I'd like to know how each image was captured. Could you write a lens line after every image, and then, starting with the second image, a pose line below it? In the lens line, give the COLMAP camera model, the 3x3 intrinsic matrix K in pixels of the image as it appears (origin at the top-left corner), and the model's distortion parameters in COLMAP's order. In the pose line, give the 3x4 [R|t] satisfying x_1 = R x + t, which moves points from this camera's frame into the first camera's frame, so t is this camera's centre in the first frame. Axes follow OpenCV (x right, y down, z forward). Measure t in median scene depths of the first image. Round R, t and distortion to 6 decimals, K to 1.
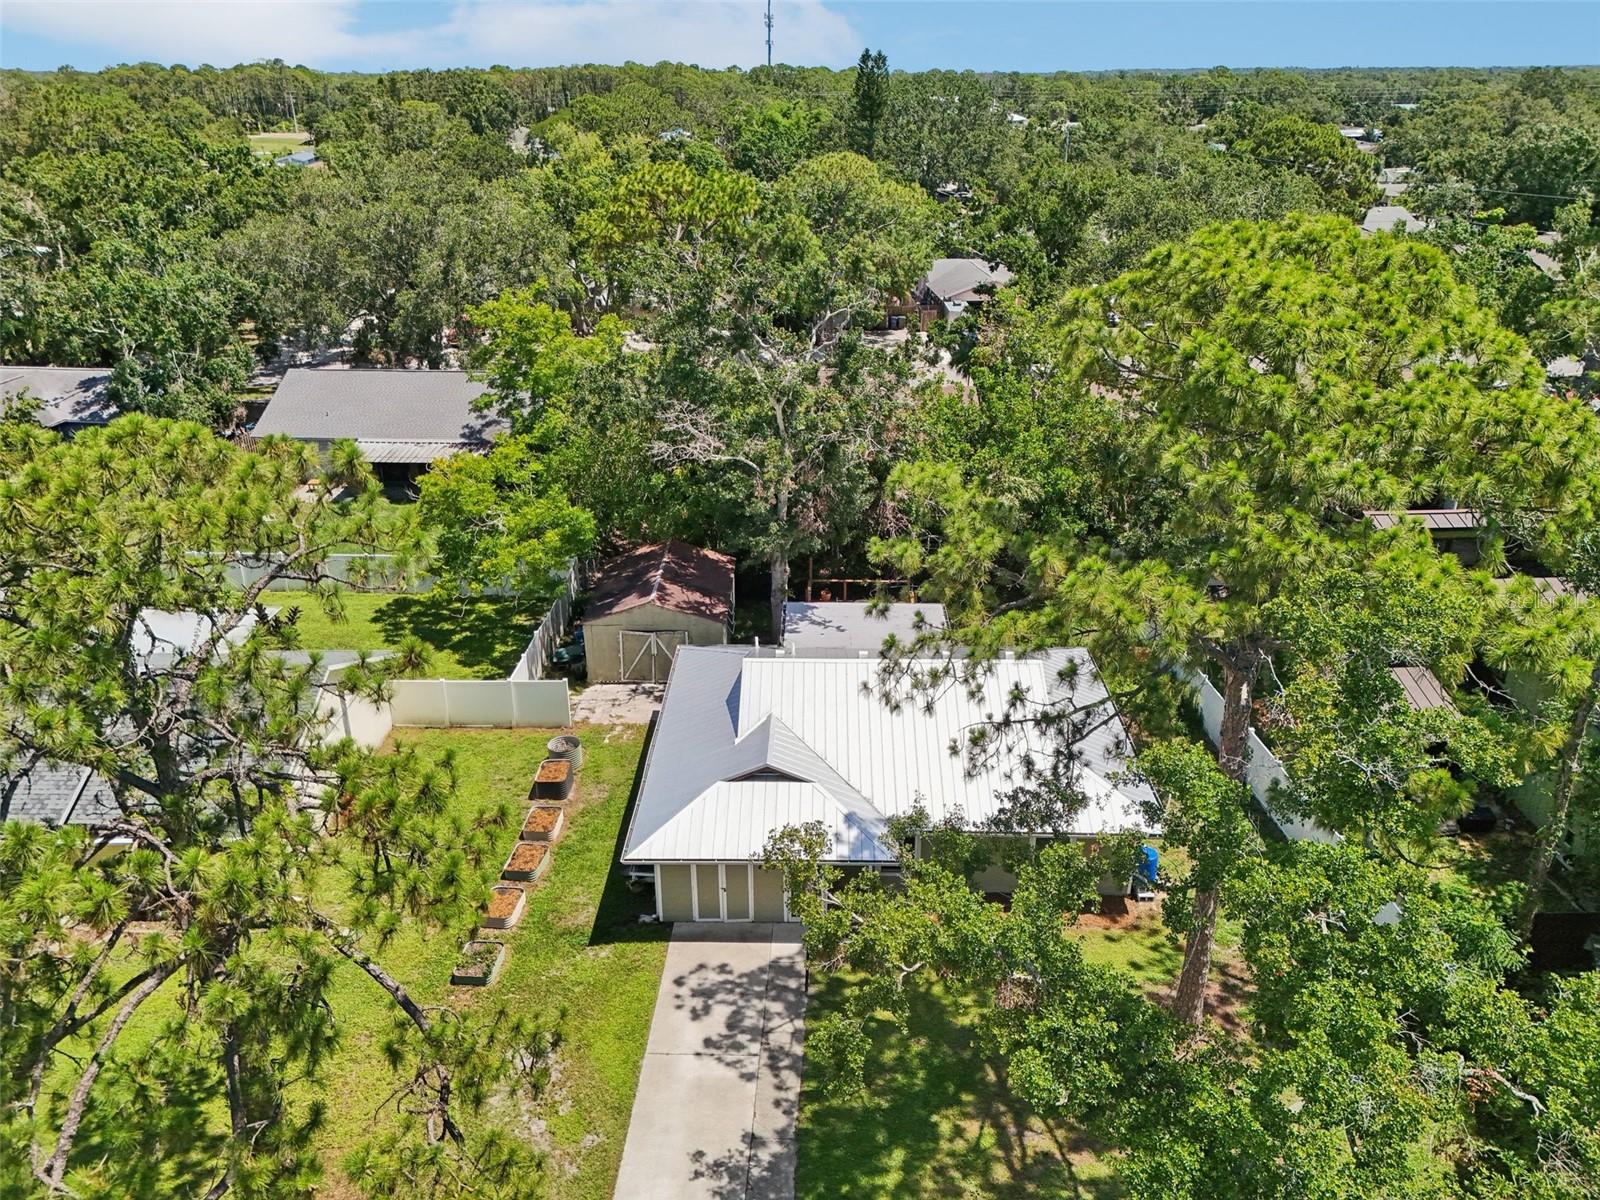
lens RADIAL K [[1145.7, 0, 804.5], [0, 1145.7, 600.5], [0, 0, 1]] dist [0.038727, -0.014857]
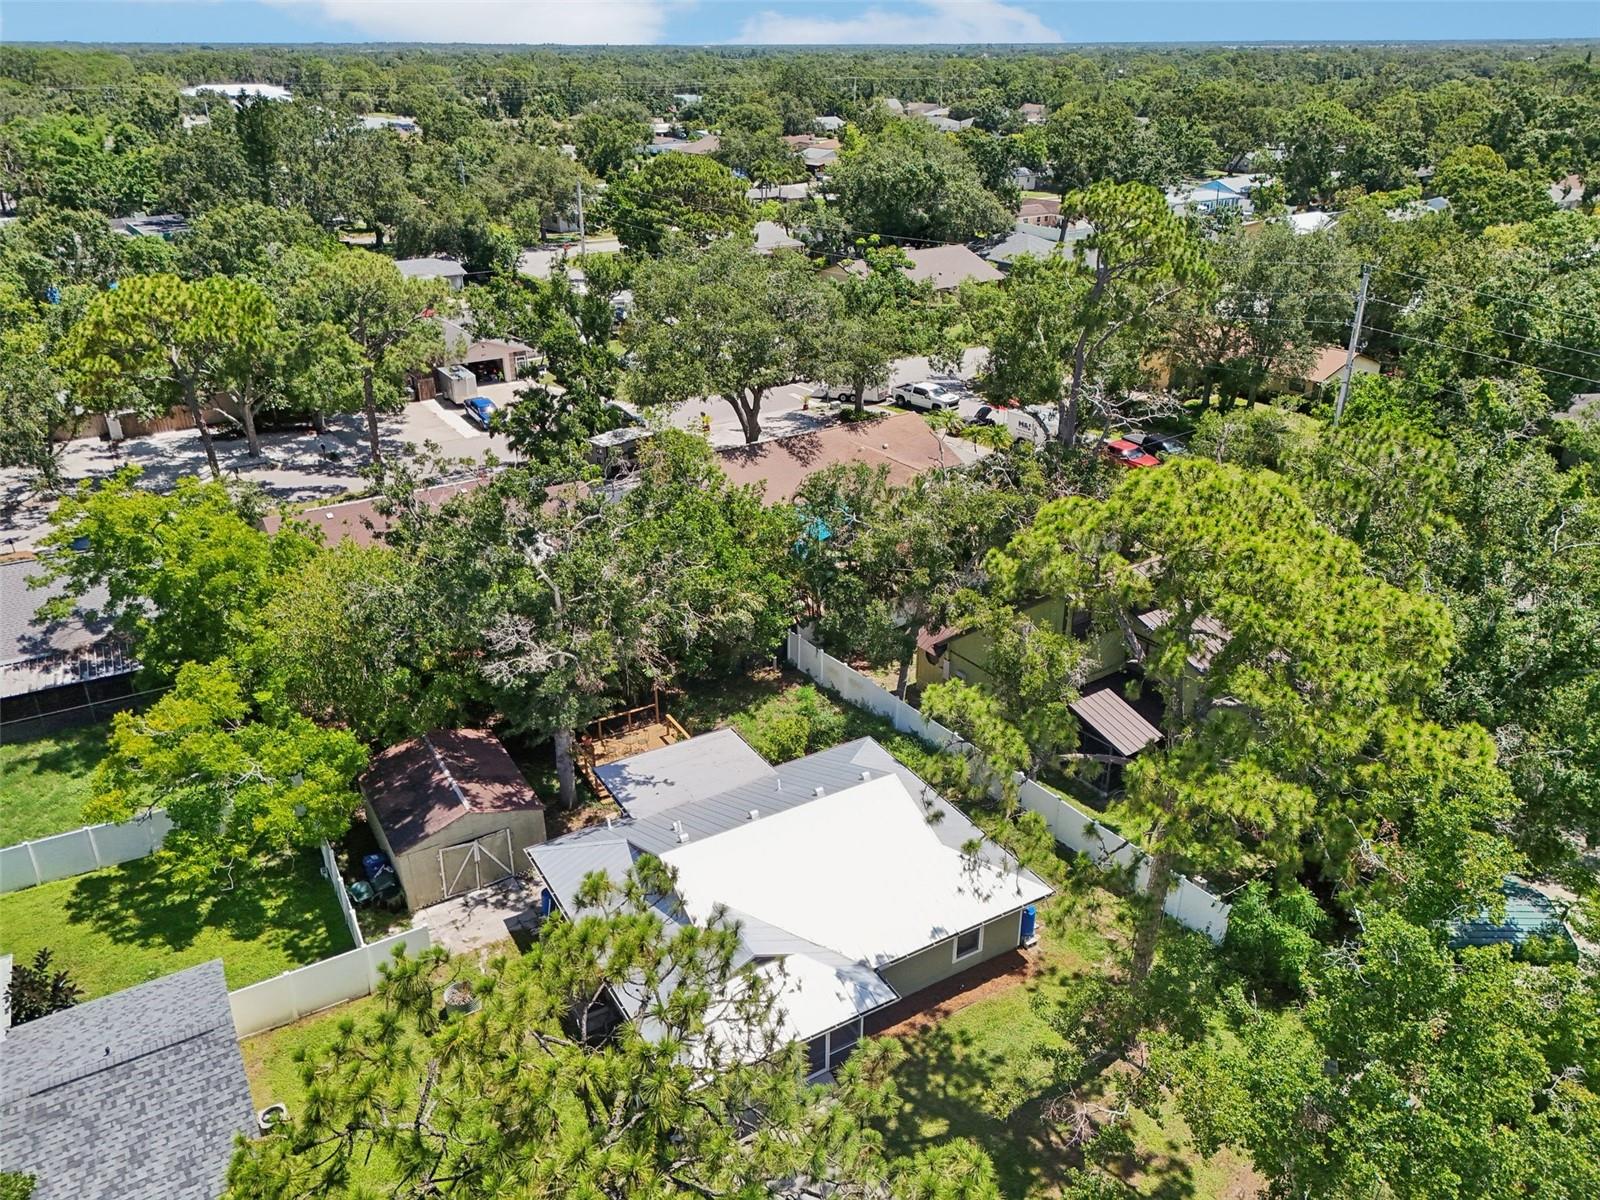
lens RADIAL K [[1145.7, 0, 796.7], [0, 1145.7, 600.1], [0, 0, 1]] dist [0.038727, -0.014857]
pose [[0.858319, -0.218096, 0.464459, -0.297080], [0.213982, 0.974848, 0.062323, -0.166898], [-0.466370, 0.045893, 0.883399, 0.007136]]
